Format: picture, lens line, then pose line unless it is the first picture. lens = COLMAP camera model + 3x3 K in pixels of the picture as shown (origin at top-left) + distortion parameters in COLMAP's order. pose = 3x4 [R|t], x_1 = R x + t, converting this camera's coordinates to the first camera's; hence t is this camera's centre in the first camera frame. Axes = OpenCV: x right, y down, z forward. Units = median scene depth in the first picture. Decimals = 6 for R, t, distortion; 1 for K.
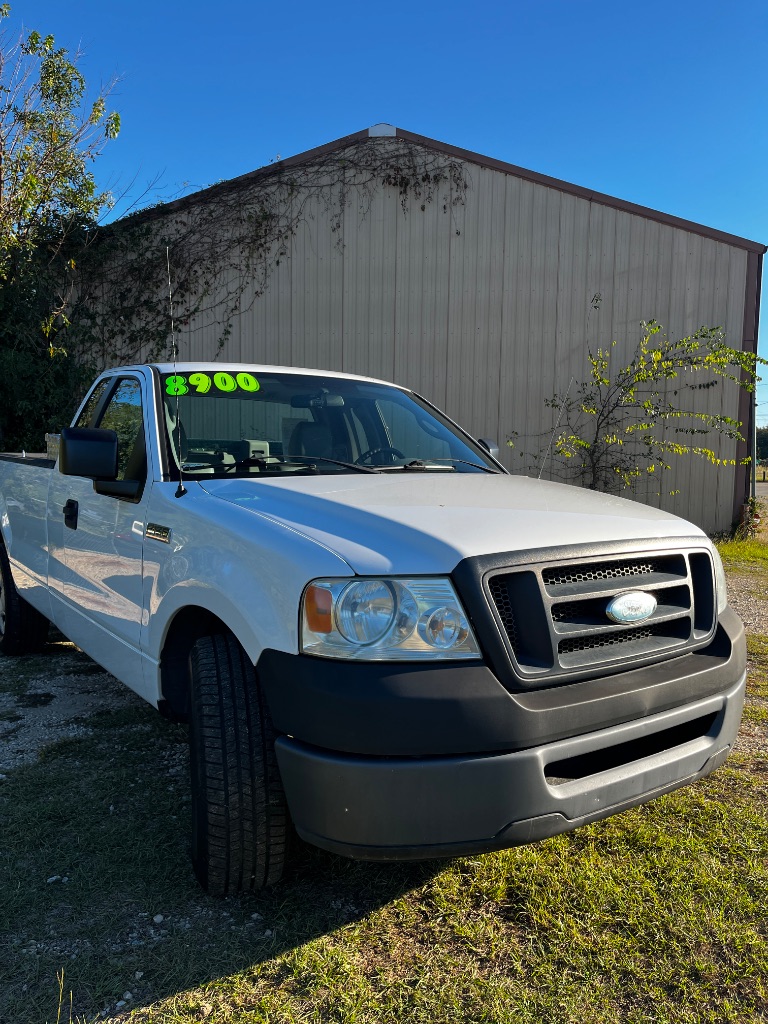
lens RADIAL K [[783.1, 0, 382.9], [0, 783.1, 521.2], [0, 0, 1]] dist [0.071684, -0.102333]
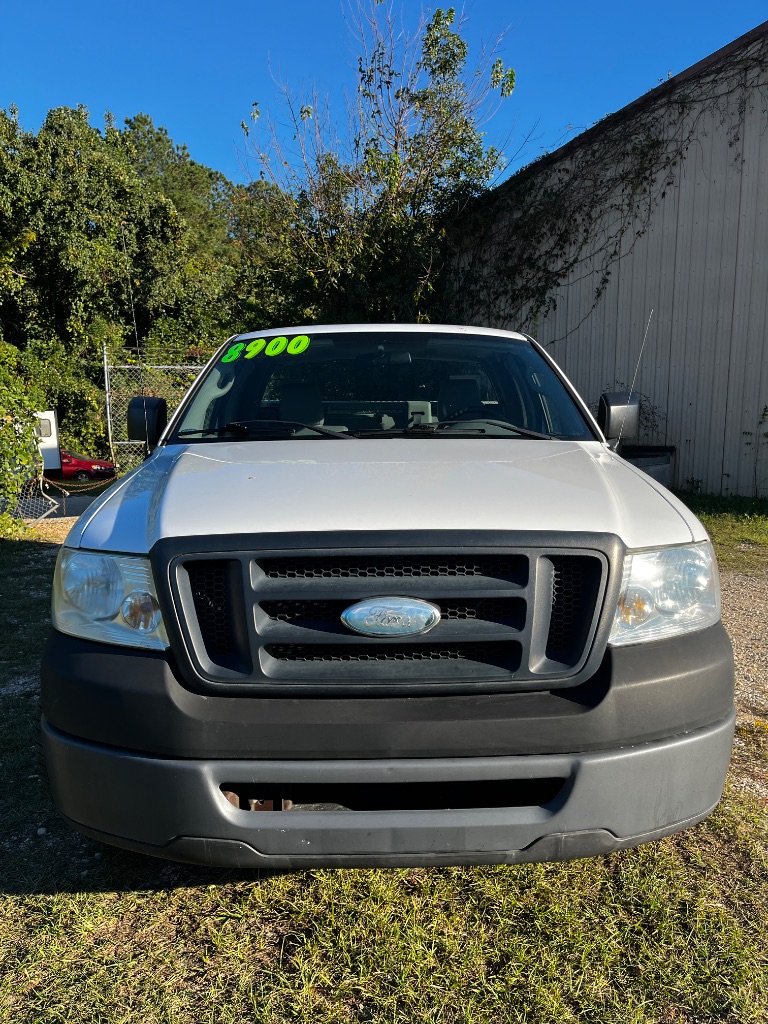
lens RADIAL K [[783.1, 0, 382.9], [0, 783.1, 521.2], [0, 0, 1]] dist [0.071684, -0.102333]
pose [[0.818648, 0.064836, -0.570624, 0.143391], [-0.033627, 0.997314, 0.065075, -0.006608], [0.573310, -0.034085, 0.818629, 0.070092]]
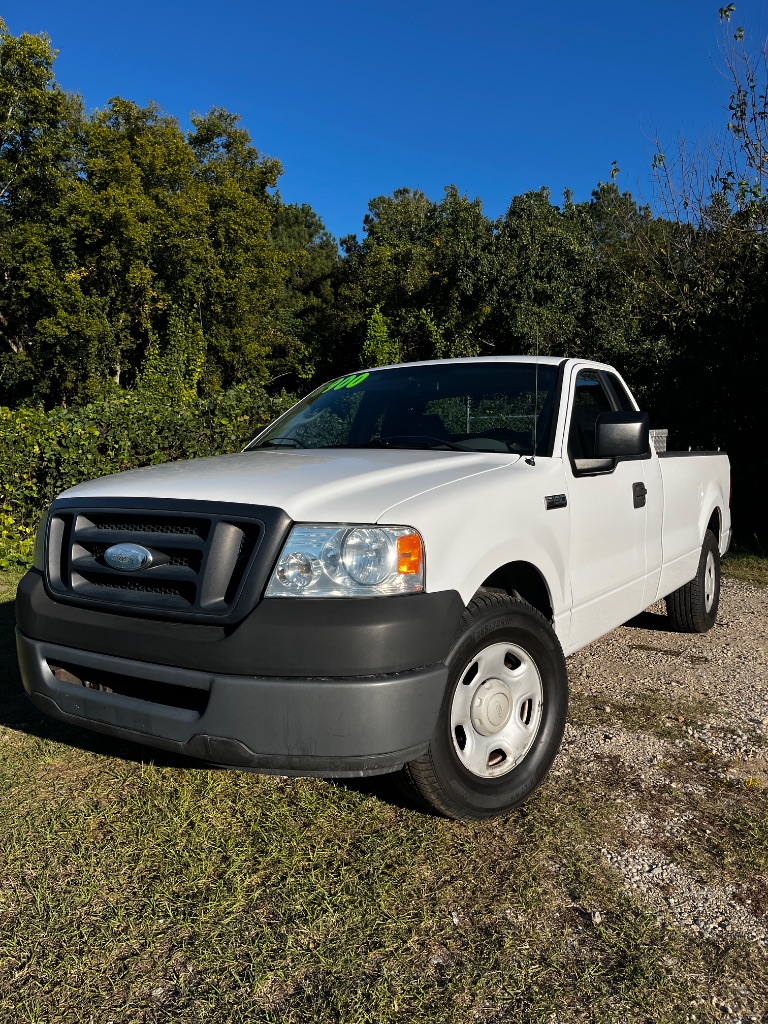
lens RADIAL K [[753.9, 0, 357.0], [0, 753.9, 517.6], [0, 0, 1]] dist [0.068388, -0.081183]
pose [[0.371814, 0.059150, -0.926421, 0.270638], [-0.077181, 0.996482, 0.032647, 0.000144], [0.925093, 0.059363, 0.375071, 0.173351]]
